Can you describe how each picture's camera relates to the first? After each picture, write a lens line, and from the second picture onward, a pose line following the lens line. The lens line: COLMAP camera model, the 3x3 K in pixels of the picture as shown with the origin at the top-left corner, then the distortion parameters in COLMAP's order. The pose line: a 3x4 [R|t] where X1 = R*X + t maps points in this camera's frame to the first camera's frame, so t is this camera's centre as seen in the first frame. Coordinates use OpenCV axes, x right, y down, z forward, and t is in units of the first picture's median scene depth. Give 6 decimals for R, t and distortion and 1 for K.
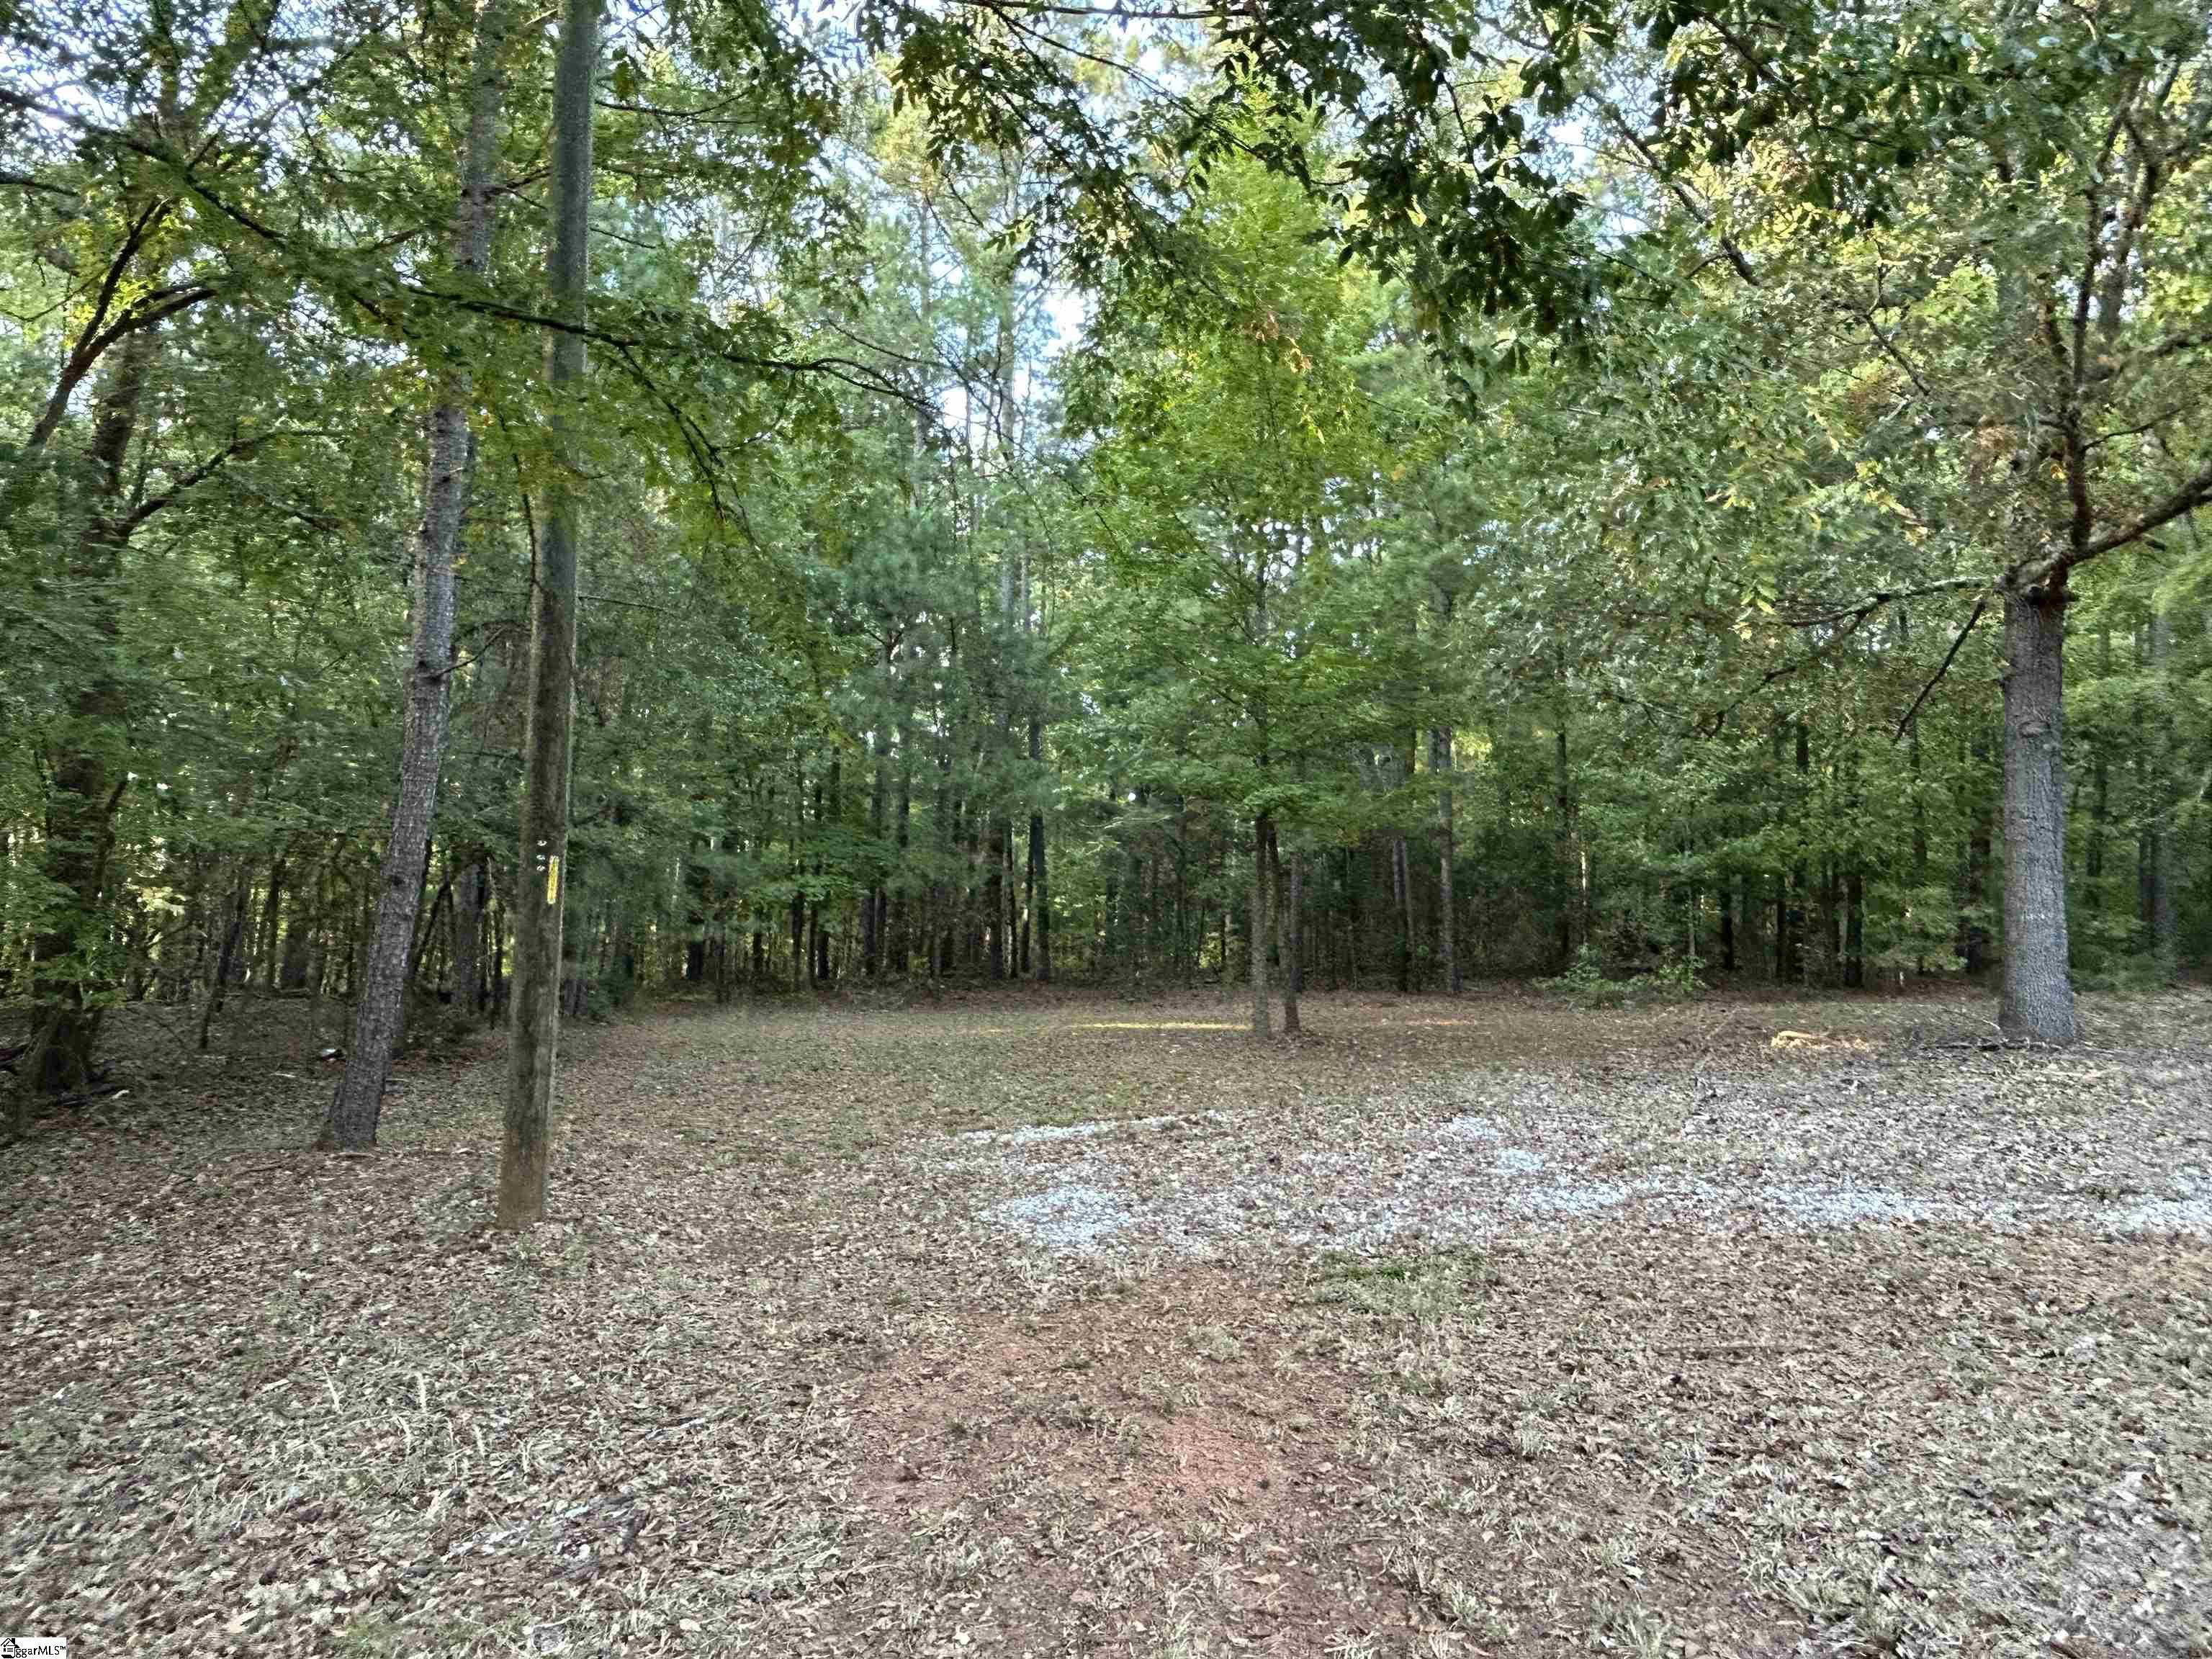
lens RADIAL K [[1542.9, 0, 1106.0], [0, 1542.9, 829.5], [0, 0, 1]] dist [-0.007660, -0.002493]
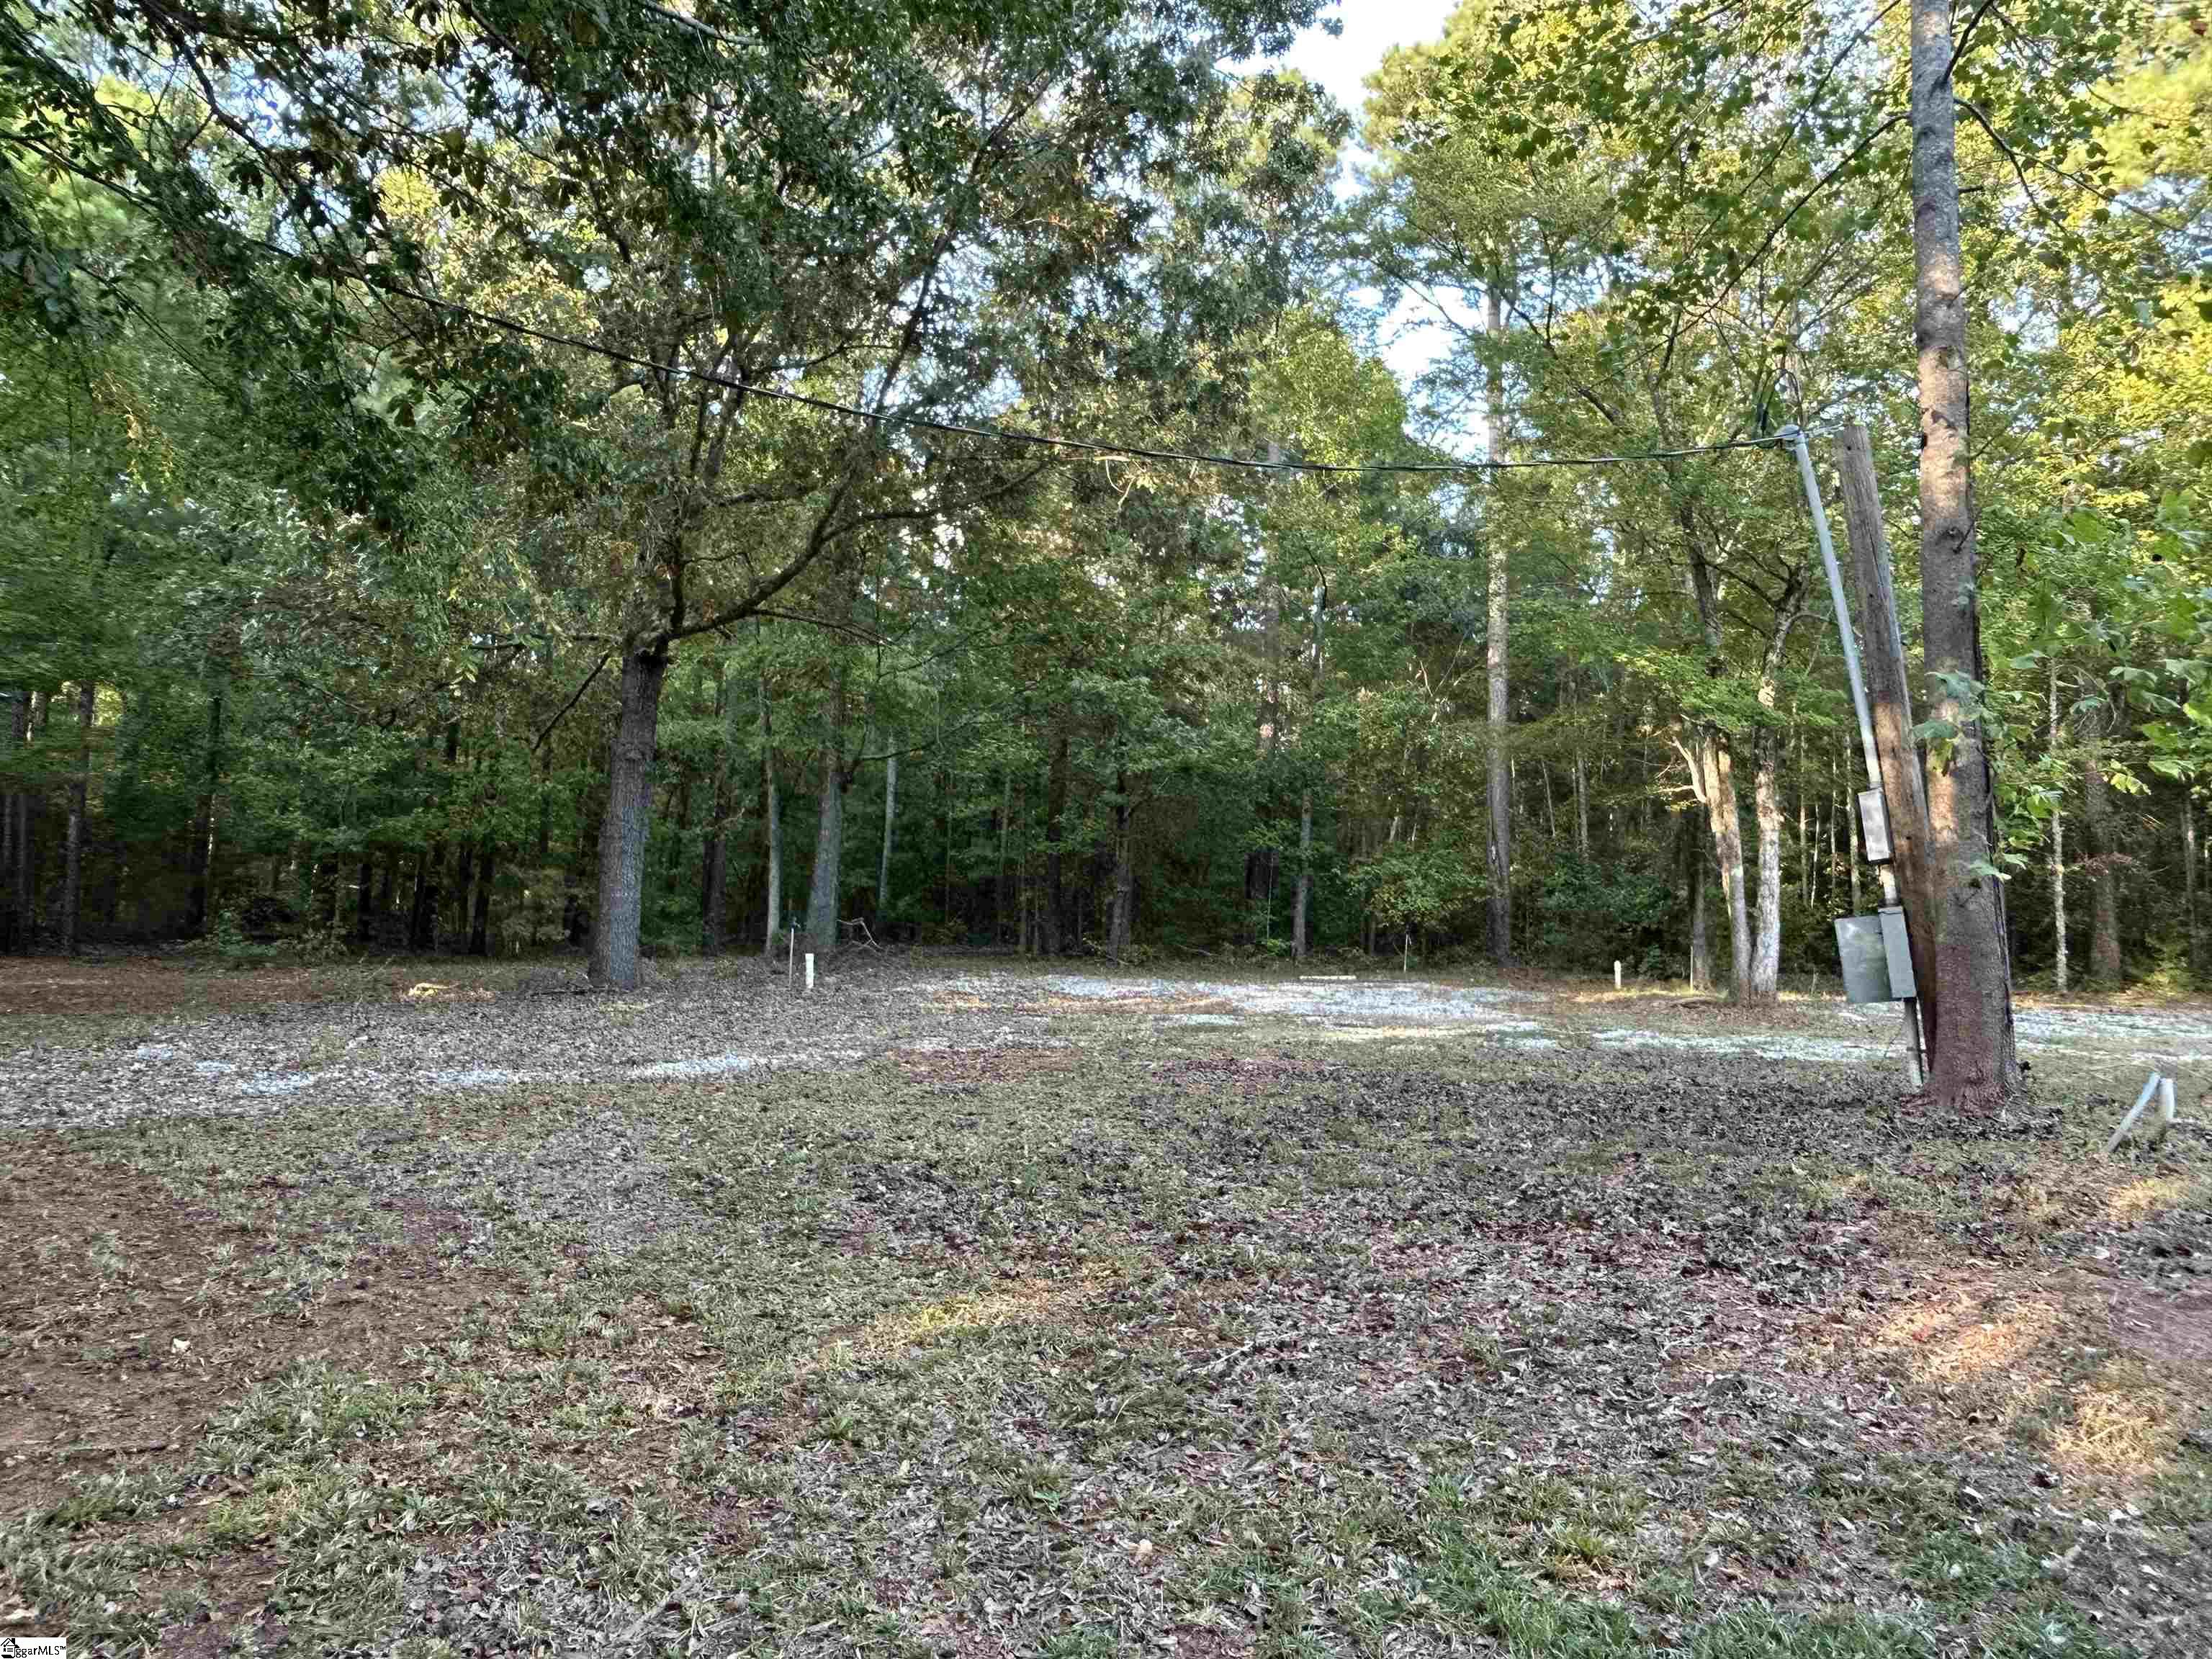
lens RADIAL K [[1531.2, 0, 1107.5], [0, 1531.2, 794.7], [0, 0, 1]] dist [0.028380, -0.049324]
pose [[0.665121, 0.090689, 0.741208, -0.086726], [-0.082945, 0.995428, -0.047363, -0.001409], [-0.742114, -0.029978, 0.669602, -0.159541]]
